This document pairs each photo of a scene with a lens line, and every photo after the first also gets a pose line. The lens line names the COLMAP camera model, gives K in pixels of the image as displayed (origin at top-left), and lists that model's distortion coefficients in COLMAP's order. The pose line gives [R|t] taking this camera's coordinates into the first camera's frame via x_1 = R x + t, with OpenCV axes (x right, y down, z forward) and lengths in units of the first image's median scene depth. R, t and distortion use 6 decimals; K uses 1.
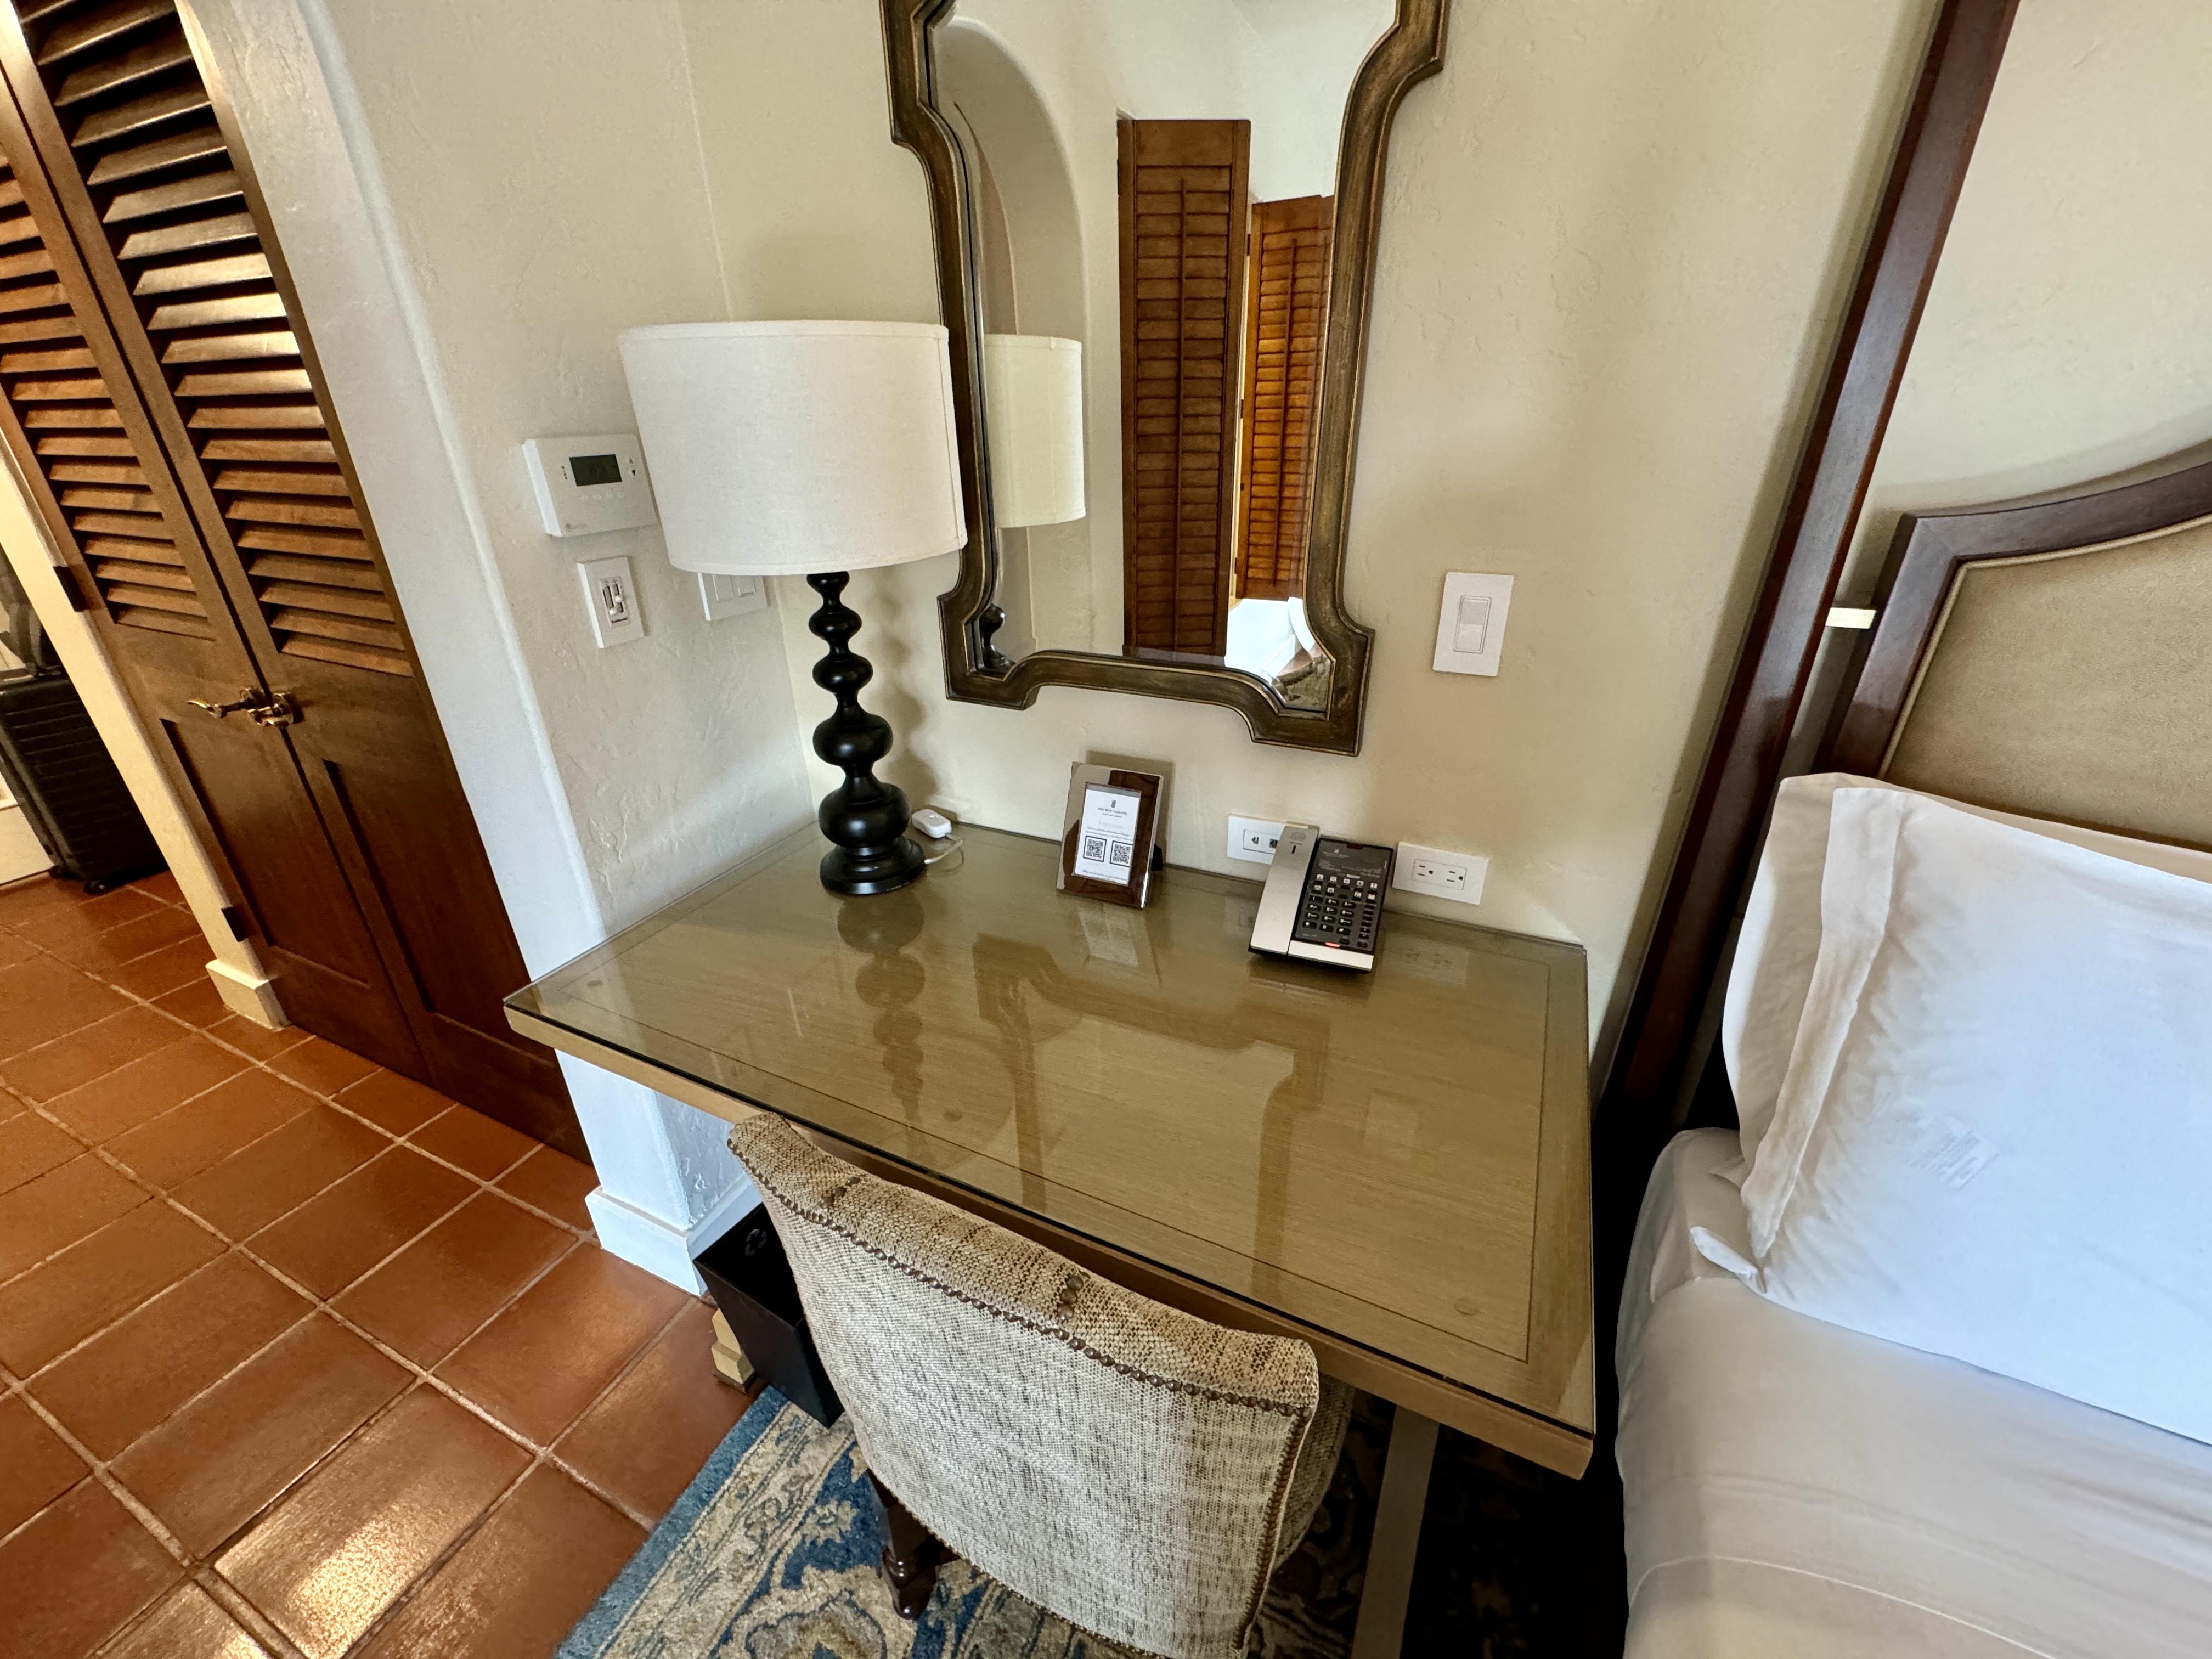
lens RADIAL K [[882.6, 0, 1106.0], [0, 882.6, 829.5], [0, 0, 1]] dist [0.013894, -0.000115]
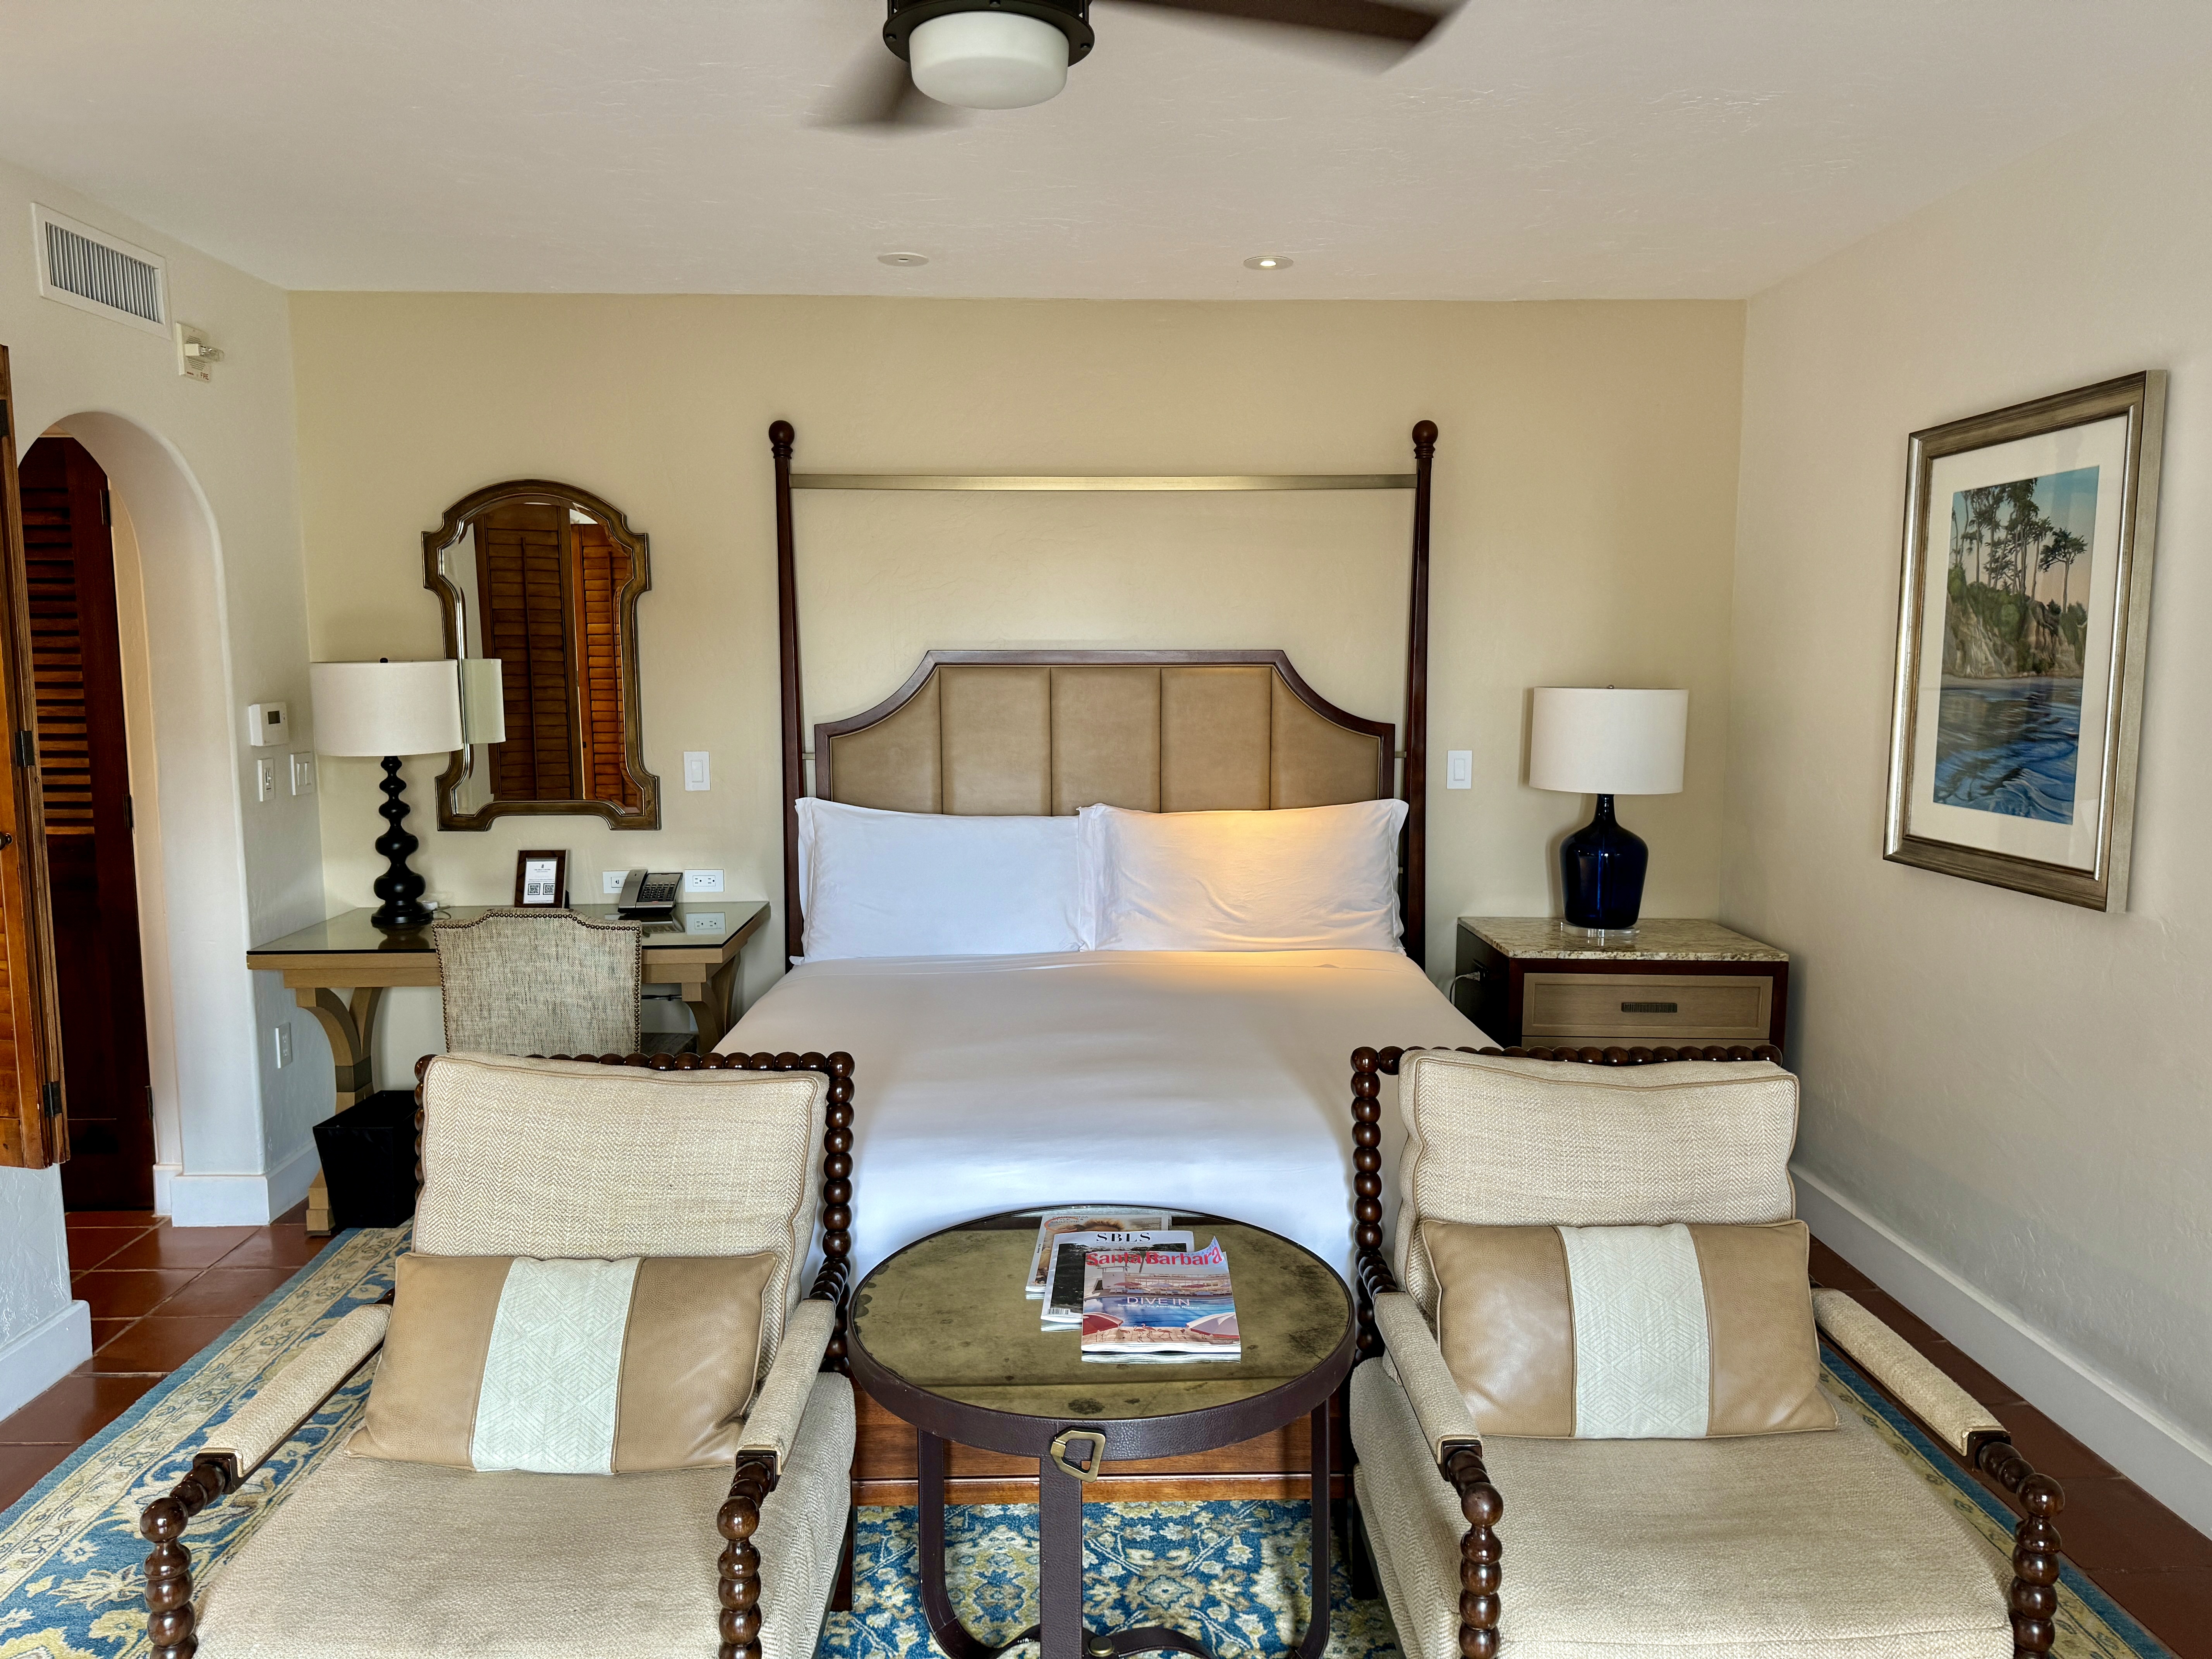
lens RADIAL K [[1546.3, 0, 1106.0], [0, 1546.3, 829.5], [0, 0, 1]] dist [0.004812, -0.000291]
pose [[0.888069, -0.043536, 0.457643, -0.231897], [0.192505, 0.939237, -0.284211, 0.574306], [-0.417462, 0.340497, 0.842489, -1.280112]]
